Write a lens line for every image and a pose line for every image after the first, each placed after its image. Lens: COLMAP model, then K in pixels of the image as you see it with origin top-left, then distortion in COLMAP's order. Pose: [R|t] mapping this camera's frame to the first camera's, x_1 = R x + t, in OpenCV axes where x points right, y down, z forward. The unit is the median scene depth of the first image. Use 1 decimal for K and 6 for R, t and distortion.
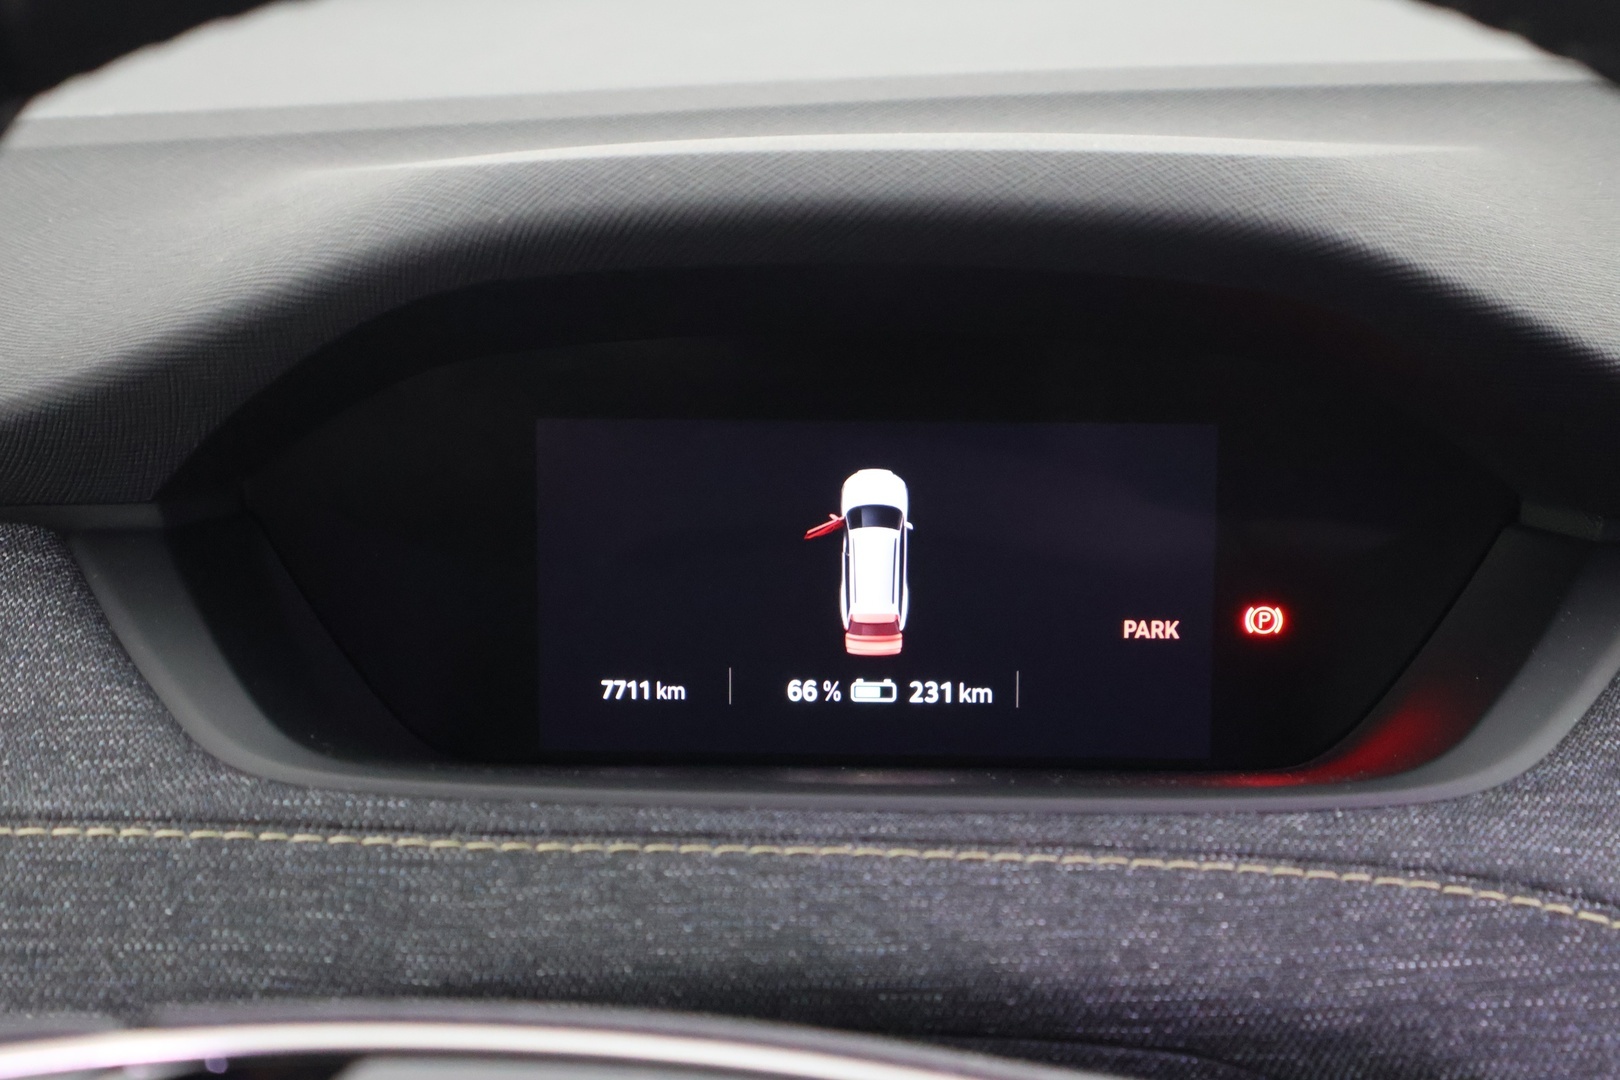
lens RADIAL K [[3371.4, 0, 810.2], [0, 3371.4, 533.9], [0, 0, 1]] dist [0.126490, 0.000000]
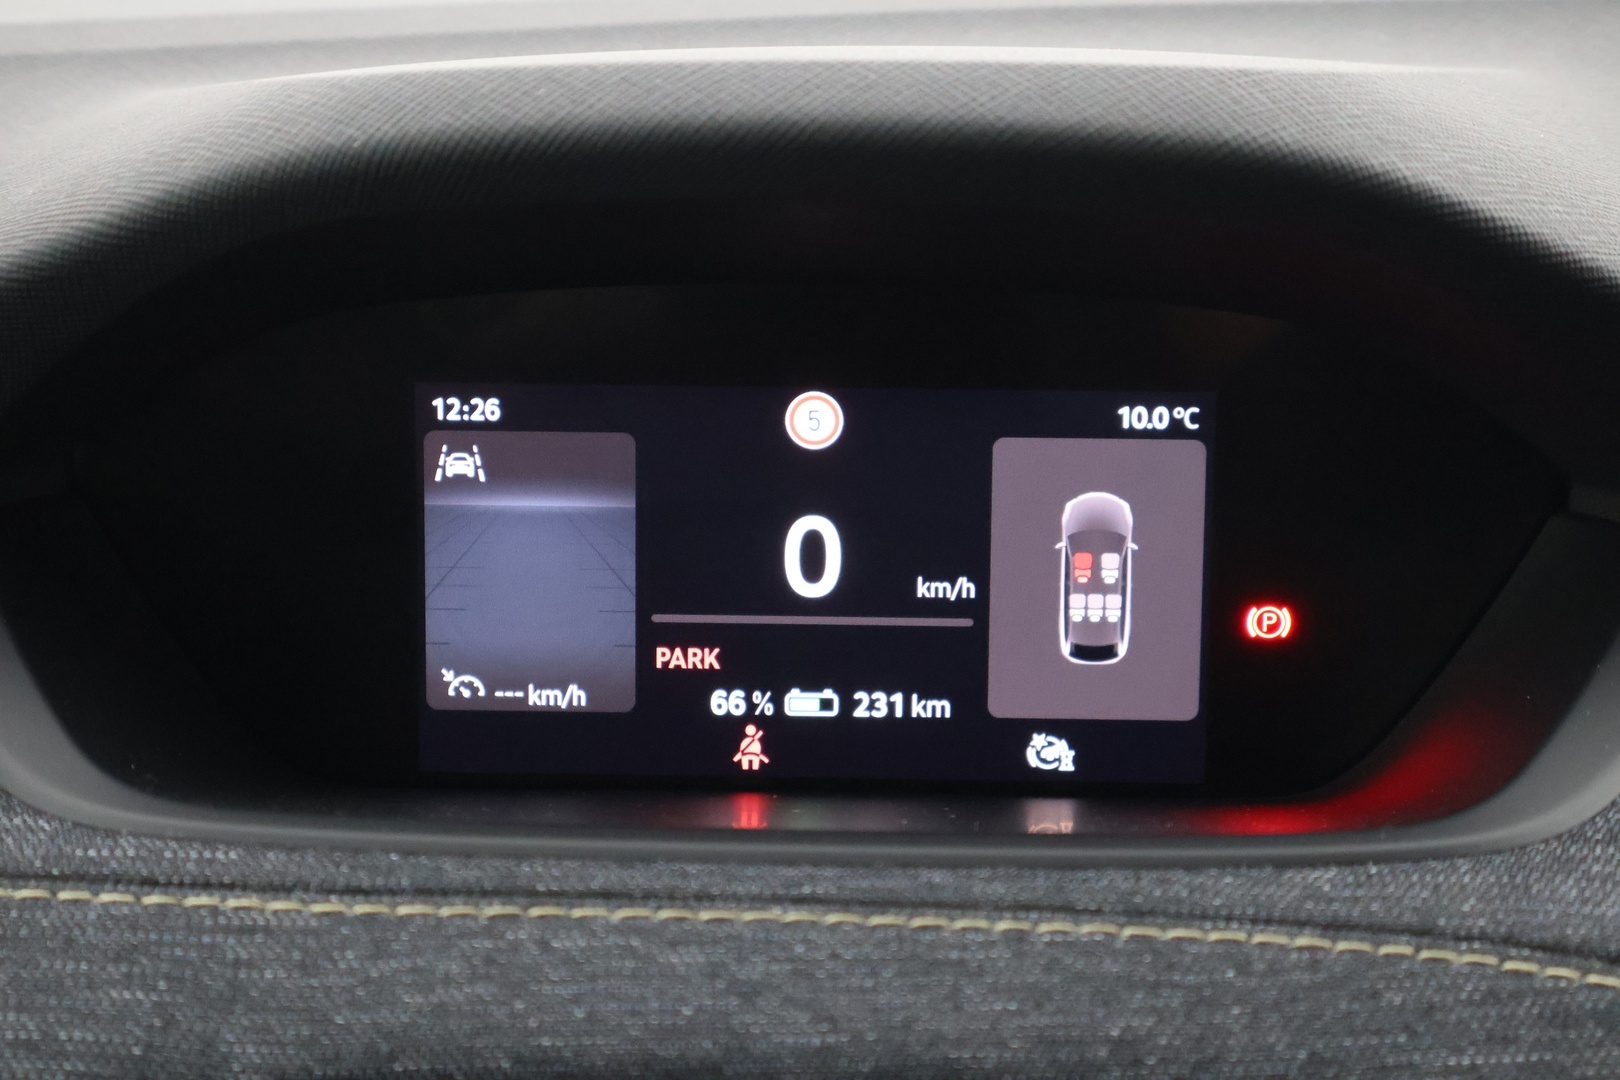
lens RADIAL K [[3371.4, 0, 807.3], [0, 3371.4, 546.7], [0, 0, 1]] dist [0.126490, 0.000000]
pose [[0.999895, 0.002877, 0.014224, 0.006733], [-0.003132, 0.999835, 0.017902, -0.010265], [-0.014170, -0.017945, 0.999739, 0.180678]]
